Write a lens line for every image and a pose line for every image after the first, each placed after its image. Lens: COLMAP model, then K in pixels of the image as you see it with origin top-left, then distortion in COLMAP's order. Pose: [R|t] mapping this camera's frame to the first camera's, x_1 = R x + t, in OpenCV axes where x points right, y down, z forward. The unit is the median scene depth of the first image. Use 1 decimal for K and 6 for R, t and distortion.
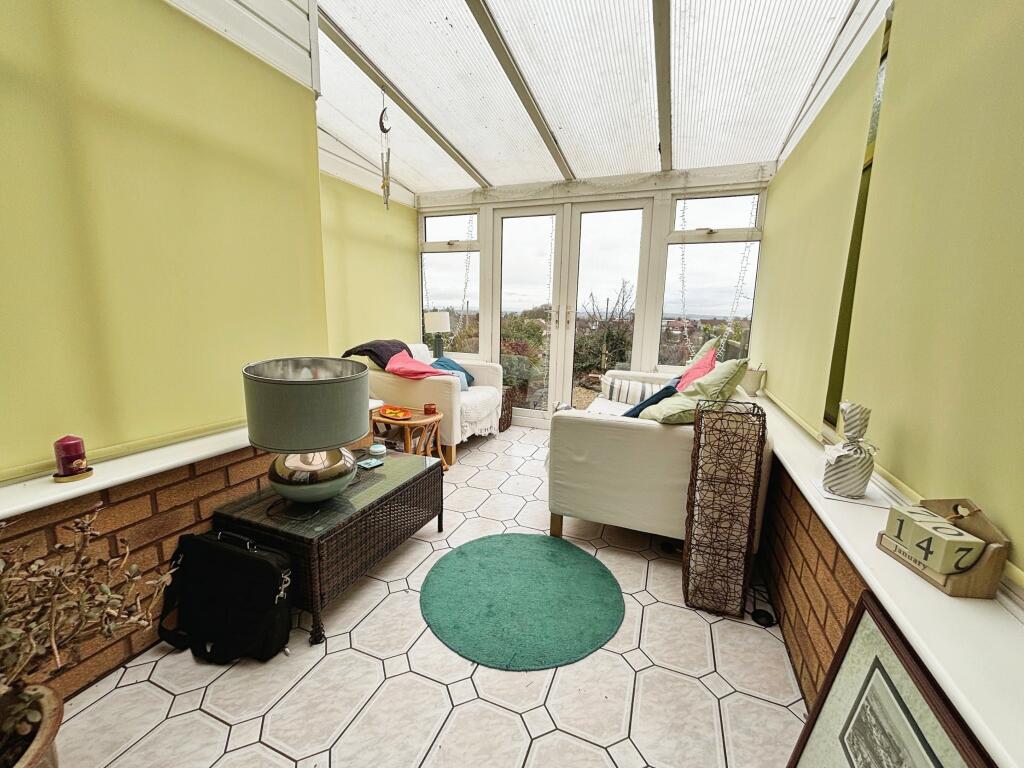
lens RADIAL K [[415.2, 0, 513.5], [0, 415.2, 396.5], [0, 0, 1]] dist [0.000419, 0.000033]
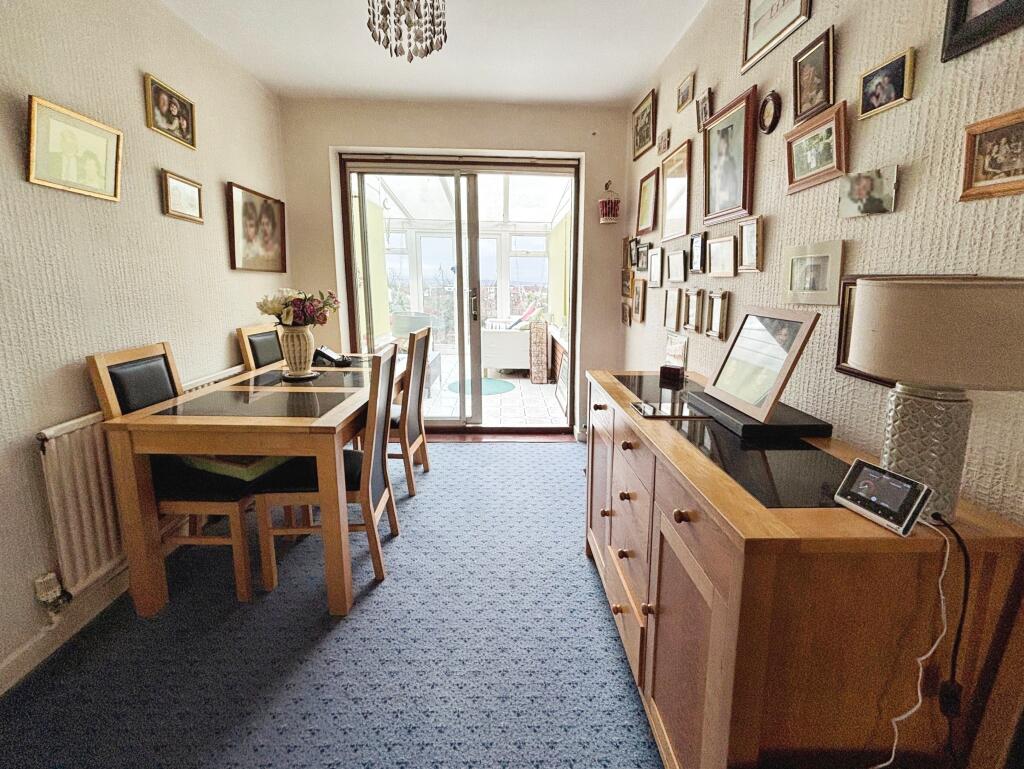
lens RADIAL K [[415.2, 0, 513.5], [0, 415.2, 397.0], [0, 0, 1]] dist [0.000419, 0.000033]
pose [[0.921233, -0.106360, 0.374188, -0.505104], [0.080402, 0.993186, 0.084360, 0.170189], [-0.380611, -0.047629, 0.923508, -1.047113]]
